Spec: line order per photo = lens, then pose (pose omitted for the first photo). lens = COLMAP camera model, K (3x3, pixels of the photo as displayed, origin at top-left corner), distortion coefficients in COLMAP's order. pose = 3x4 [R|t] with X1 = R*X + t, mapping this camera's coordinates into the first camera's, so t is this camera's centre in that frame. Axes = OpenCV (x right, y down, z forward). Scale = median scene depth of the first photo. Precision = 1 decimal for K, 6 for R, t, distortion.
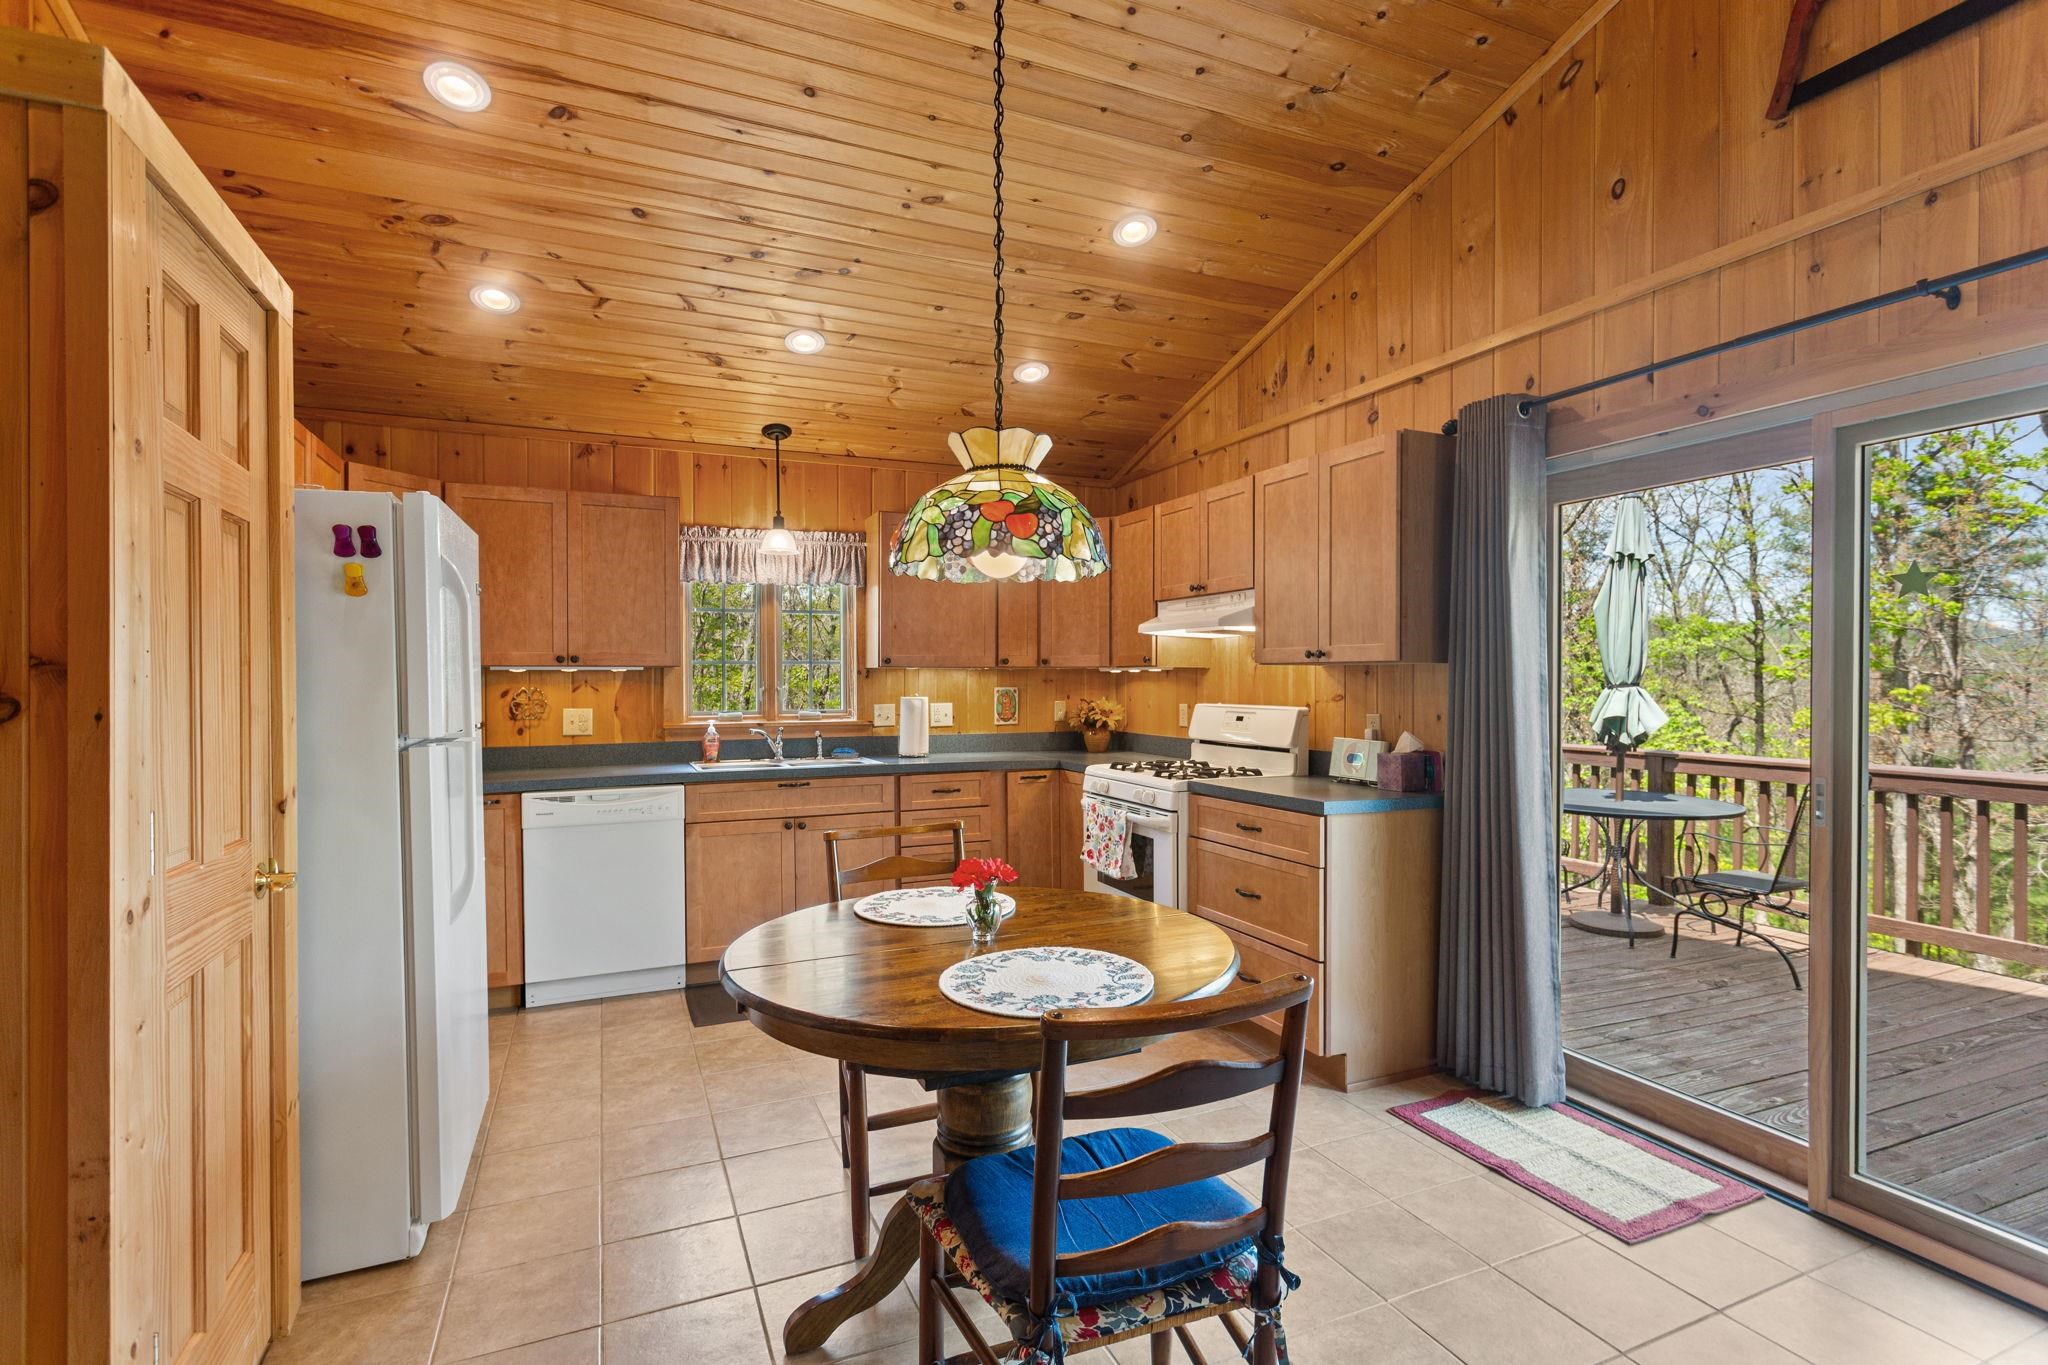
lens RADIAL K [[975.3, 0, 1032.4], [0, 975.3, 690.2], [0, 0, 1]] dist [0.003952, 0.001987]
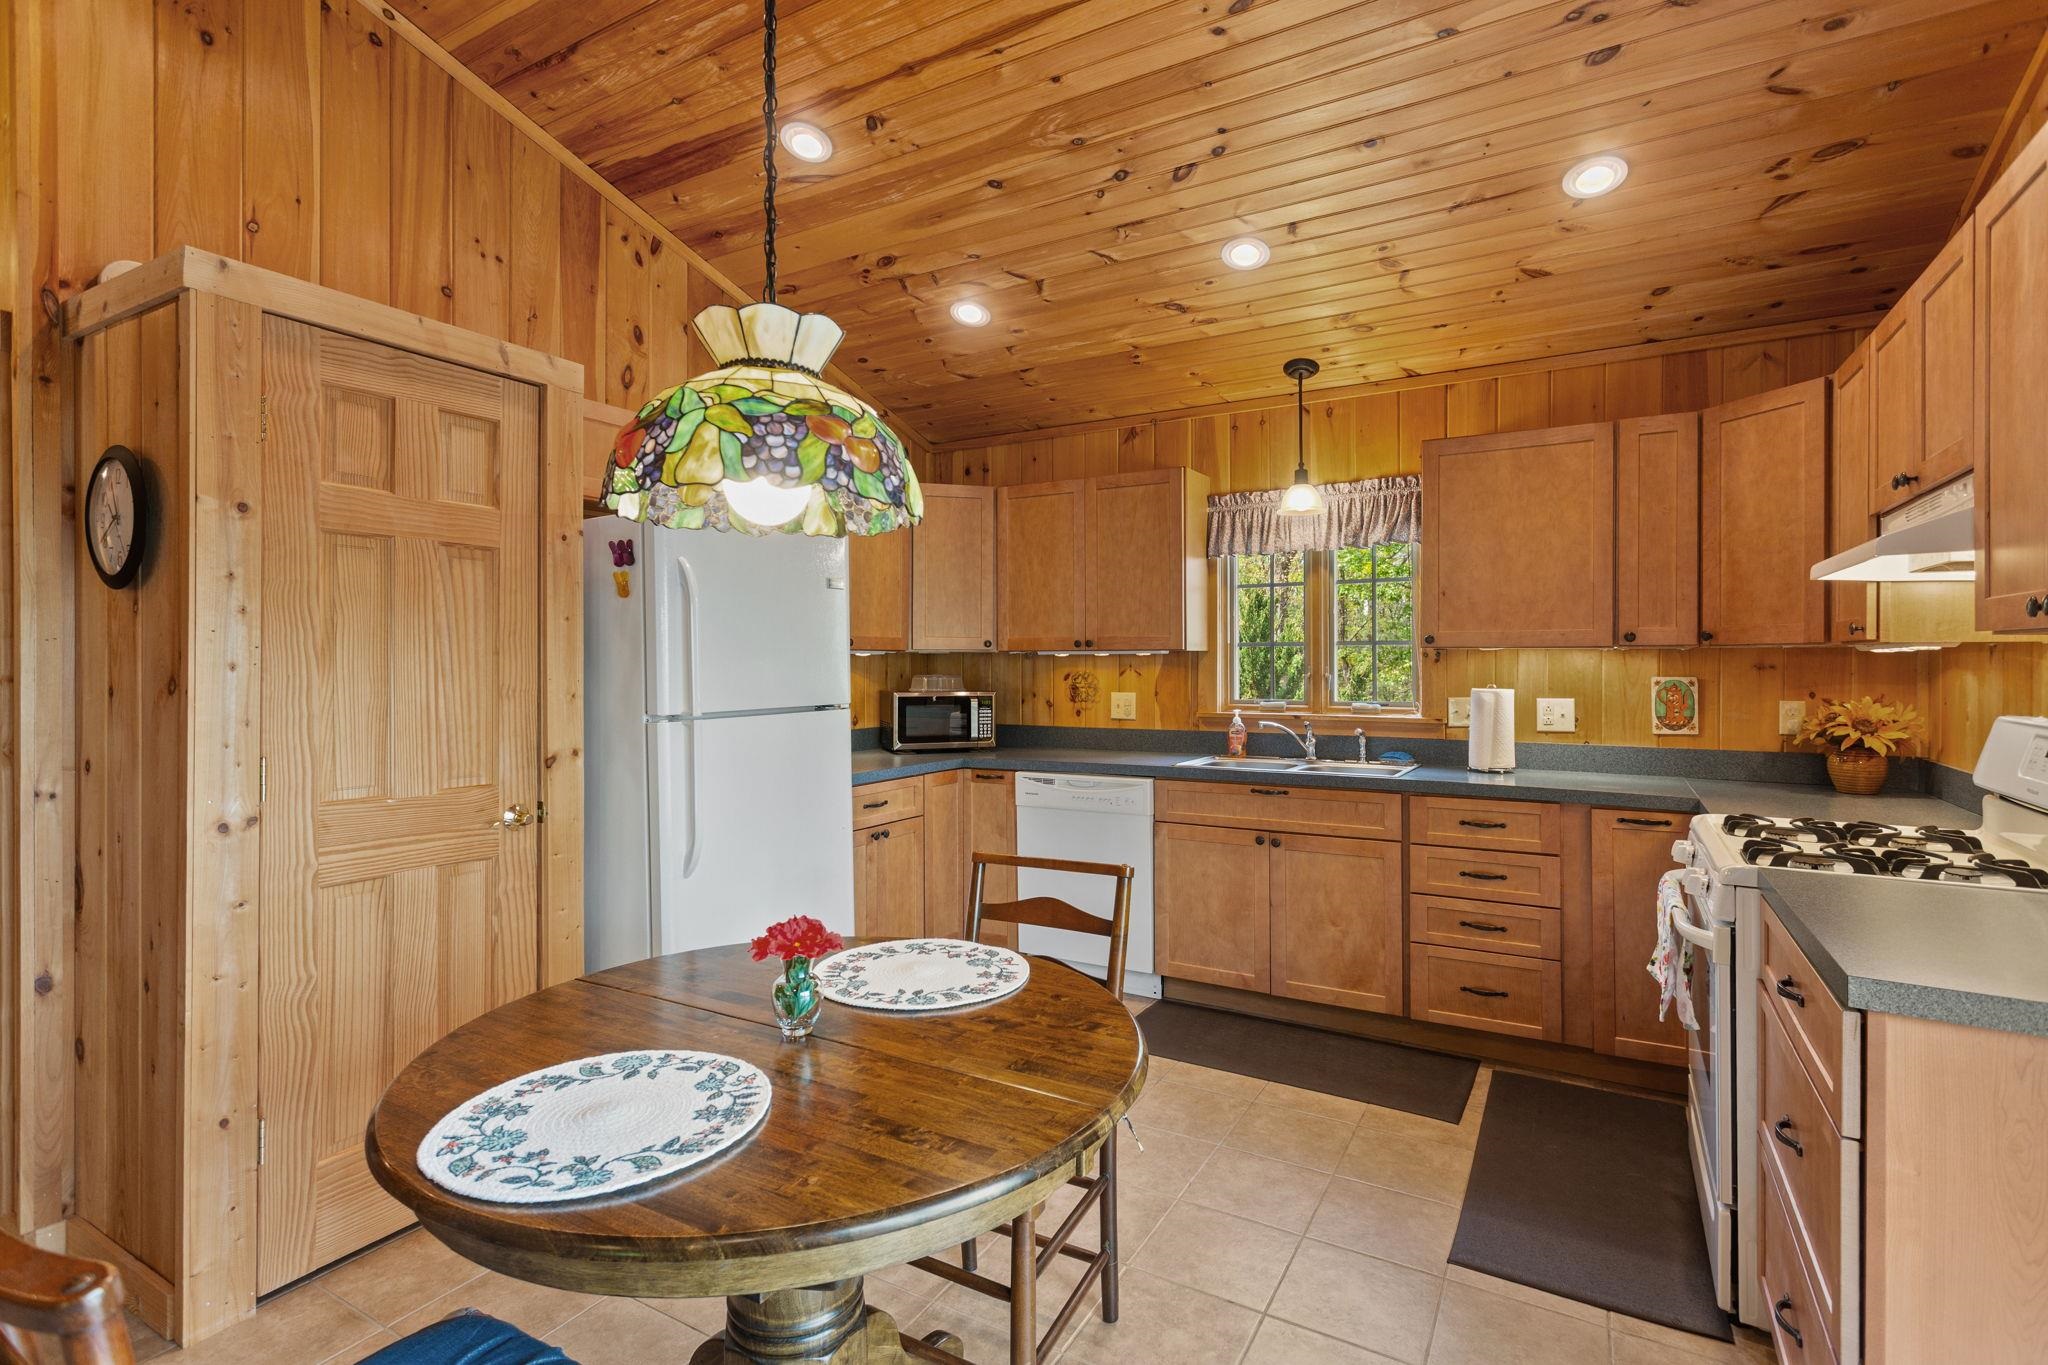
lens RADIAL K [[975.3, 0, 1026.0], [0, 975.3, 663.4], [0, 0, 1]] dist [0.003952, 0.001987]
pose [[0.587179, 0.002311, -0.809454, 0.303689], [-0.009344, 0.999949, -0.003923, -0.006556], [0.809403, 0.009867, 0.587171, 0.346680]]
